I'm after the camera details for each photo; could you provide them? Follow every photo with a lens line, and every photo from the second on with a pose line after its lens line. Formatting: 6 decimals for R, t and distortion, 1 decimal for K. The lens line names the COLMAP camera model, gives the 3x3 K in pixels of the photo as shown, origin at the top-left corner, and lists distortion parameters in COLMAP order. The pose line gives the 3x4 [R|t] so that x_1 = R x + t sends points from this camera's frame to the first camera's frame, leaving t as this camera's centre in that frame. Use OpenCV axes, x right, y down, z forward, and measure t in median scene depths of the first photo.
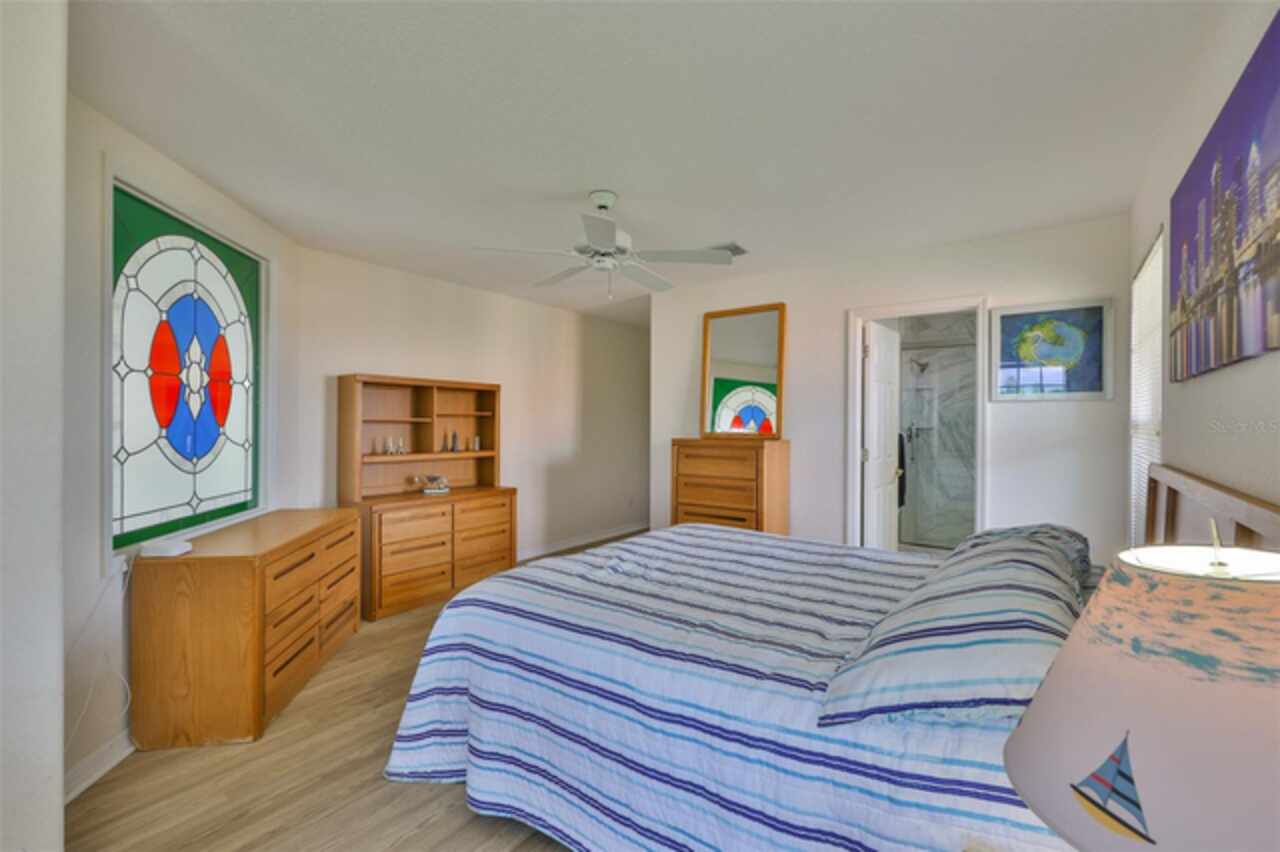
lens RADIAL K [[540.6, 0, 641.9], [0, 540.6, 421.2], [0, 0, 1]] dist [-0.002093, -0.000236]
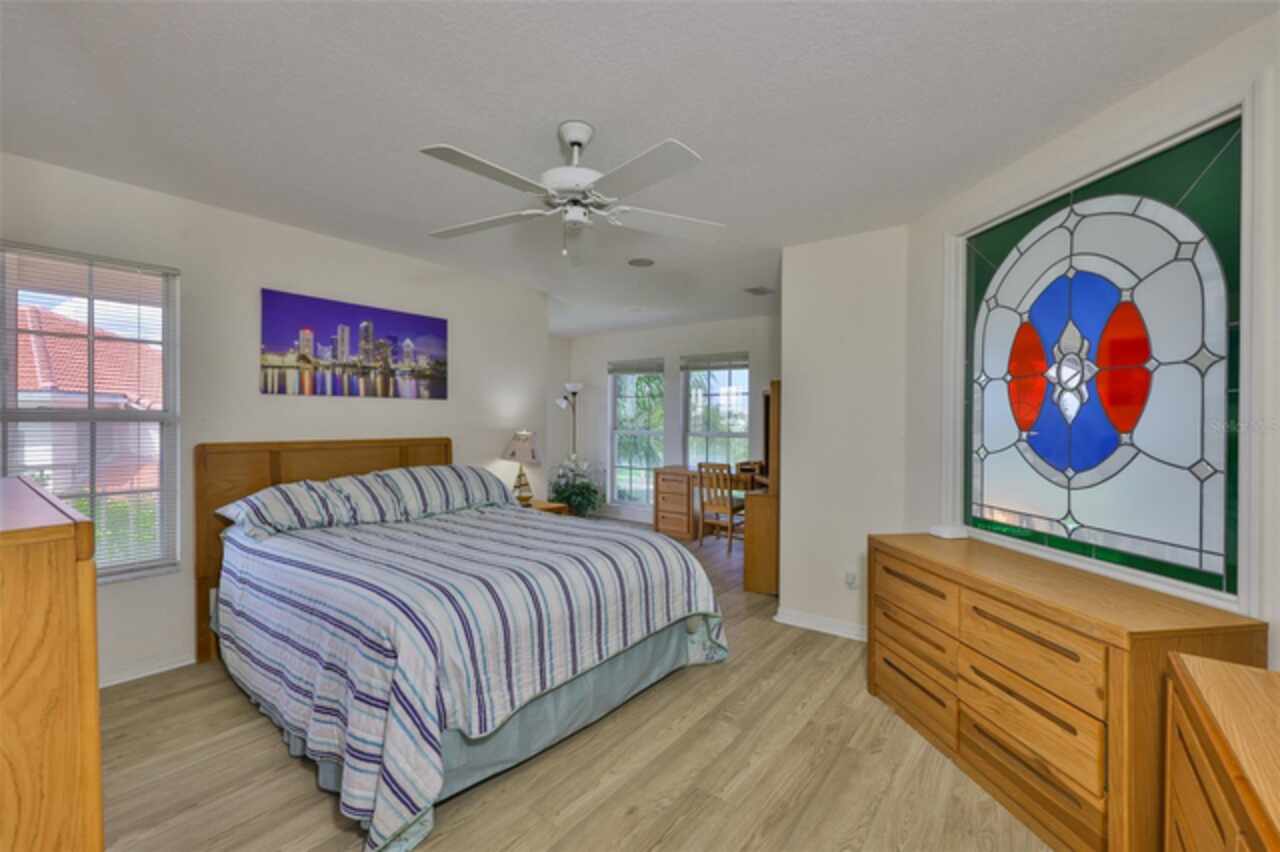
lens RADIAL K [[540.6, 0, 641.4], [0, 540.6, 419.8], [0, 0, 1]] dist [-0.002093, -0.000236]
pose [[-0.999862, -0.015726, 0.005337, -0.186320], [-0.015719, 0.999876, 0.001171, 0.001621], [-0.005355, 0.001087, -0.999985, 1.895876]]
